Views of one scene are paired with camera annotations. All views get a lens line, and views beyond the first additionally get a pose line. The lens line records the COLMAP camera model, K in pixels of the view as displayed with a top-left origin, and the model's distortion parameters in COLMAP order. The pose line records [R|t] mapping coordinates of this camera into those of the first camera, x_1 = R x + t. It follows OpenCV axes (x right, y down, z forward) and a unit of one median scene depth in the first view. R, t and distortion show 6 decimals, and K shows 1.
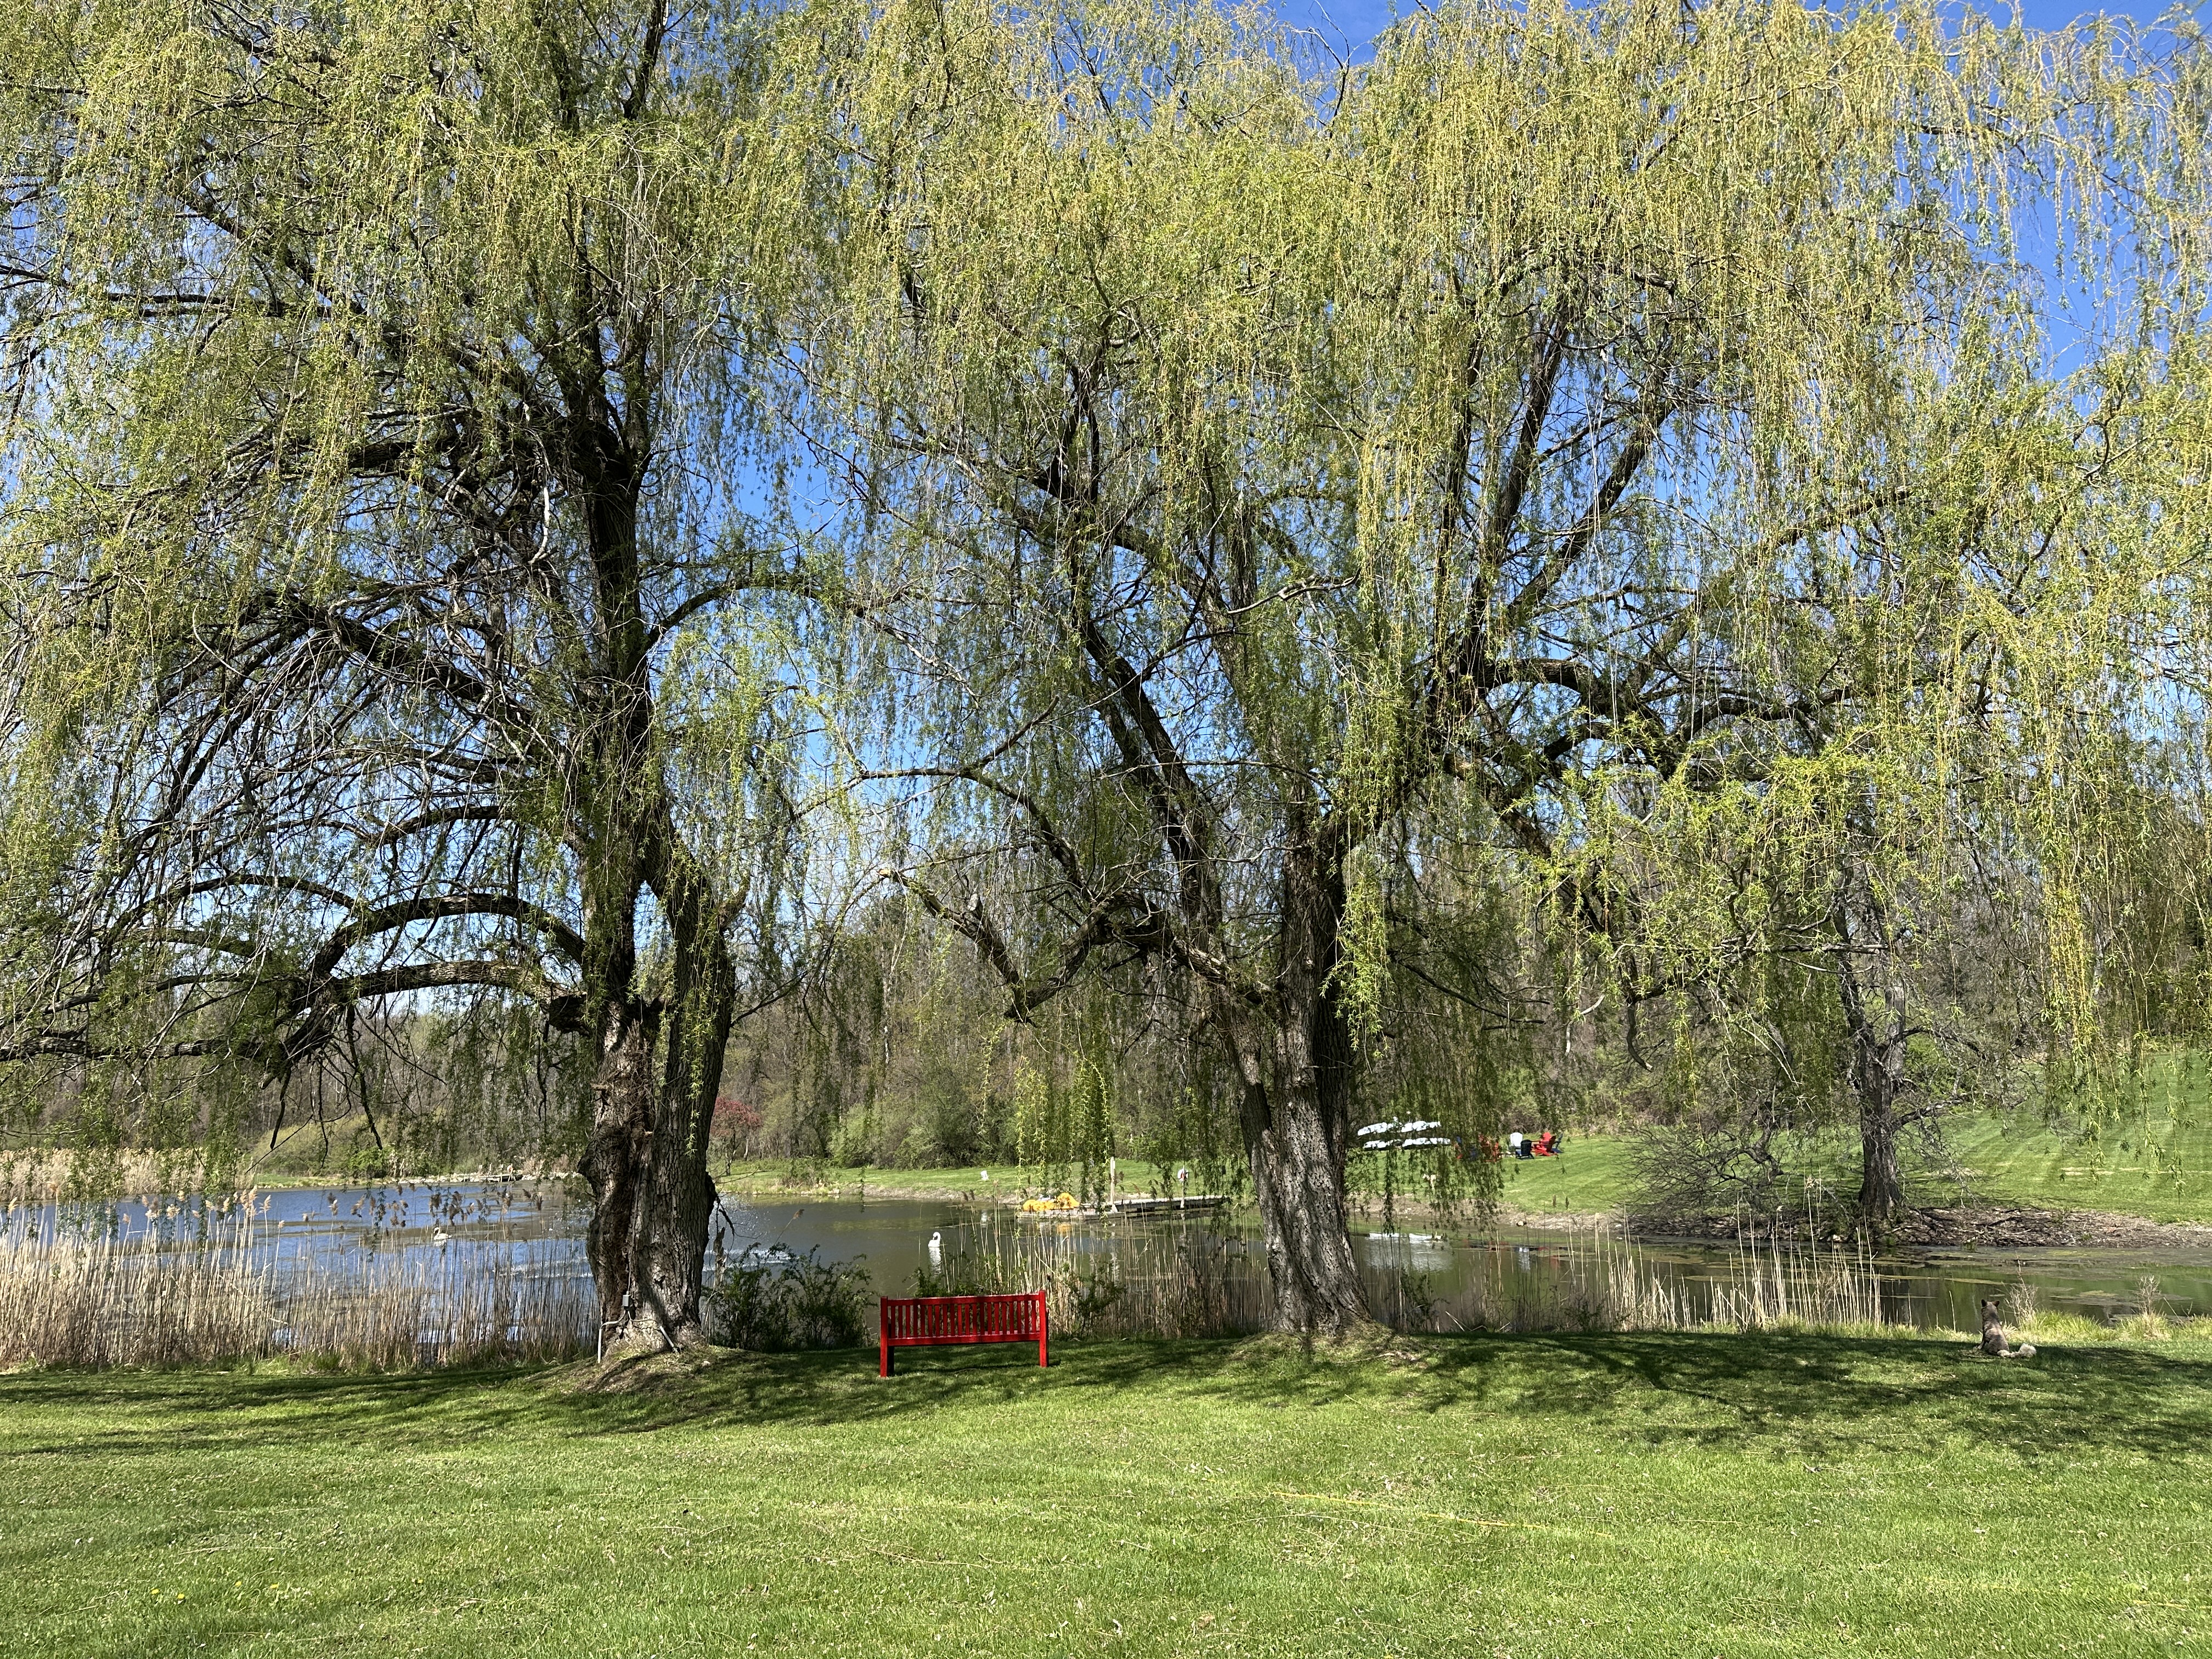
lens RADIAL K [[1532.7, 0, 1106.0], [0, 1532.7, 829.5], [0, 0, 1]] dist [0.052140, -0.001114]
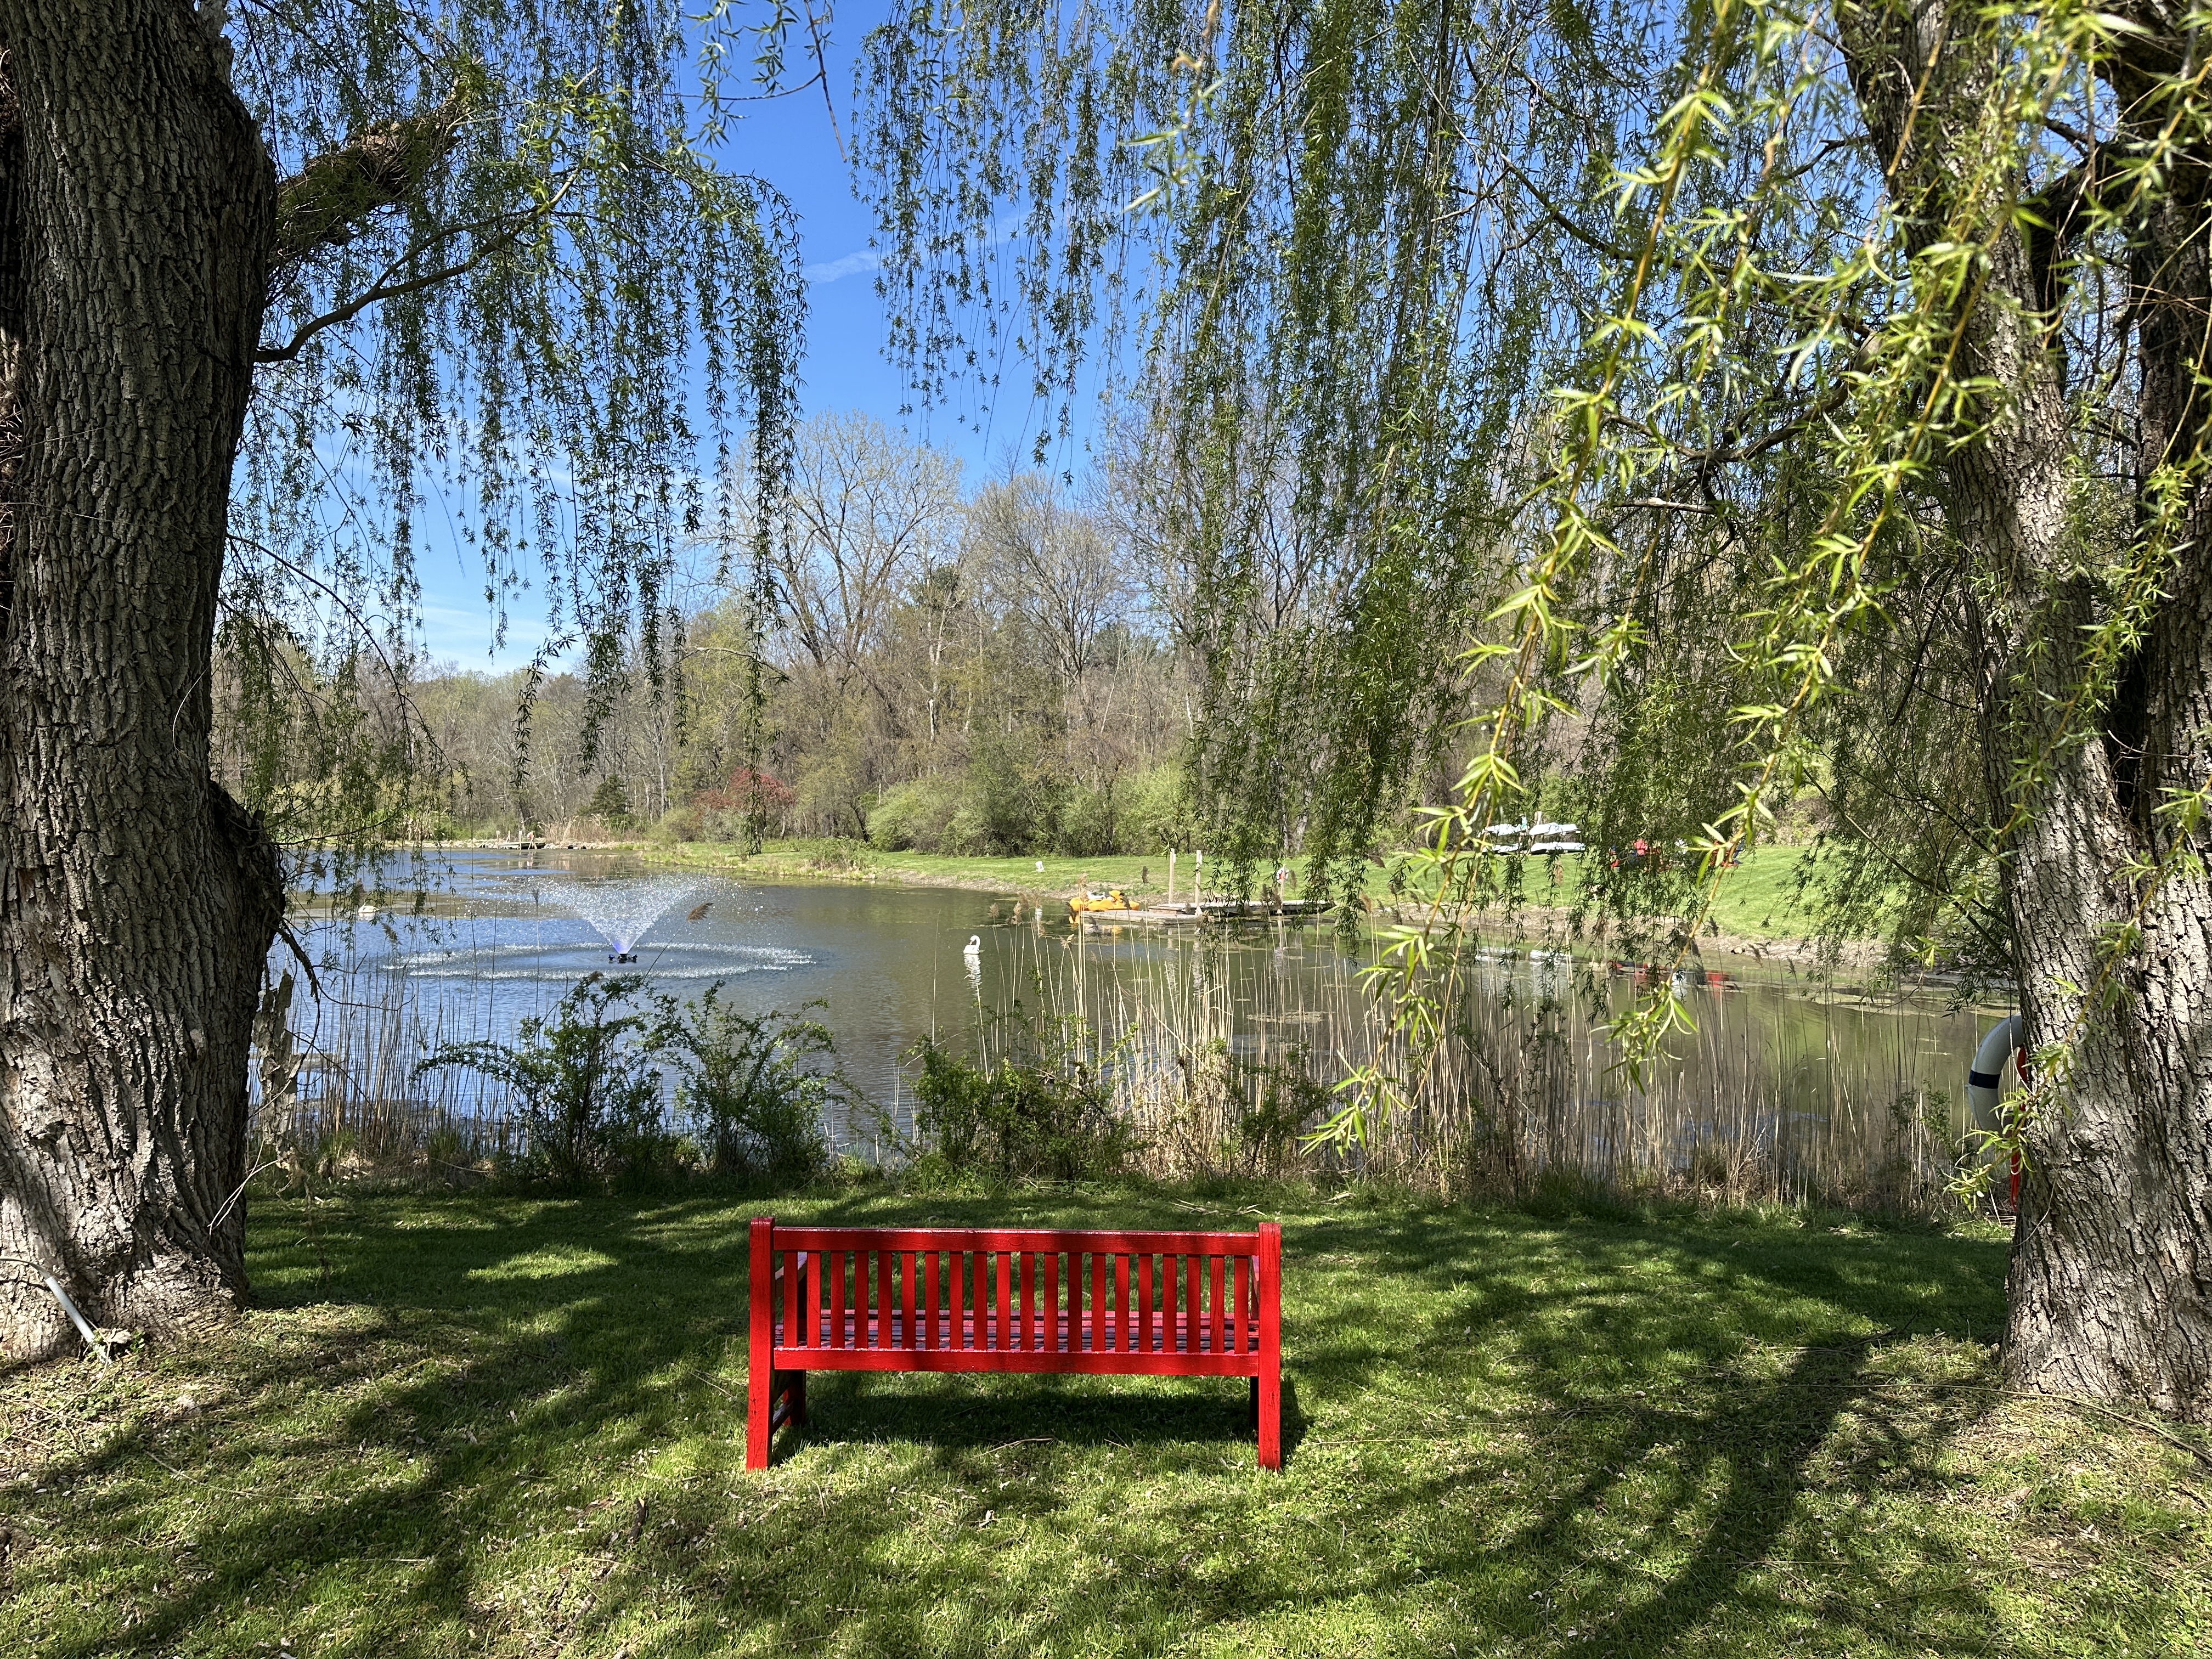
lens RADIAL K [[1532.7, 0, 1106.0], [0, 1532.7, 829.5], [0, 0, 1]] dist [0.052140, -0.001114]
pose [[0.998734, 0.038903, -0.031878, -0.014905], [-0.032004, 0.980497, 0.193911, 0.036297], [0.038800, -0.192645, 0.980501, 0.158431]]
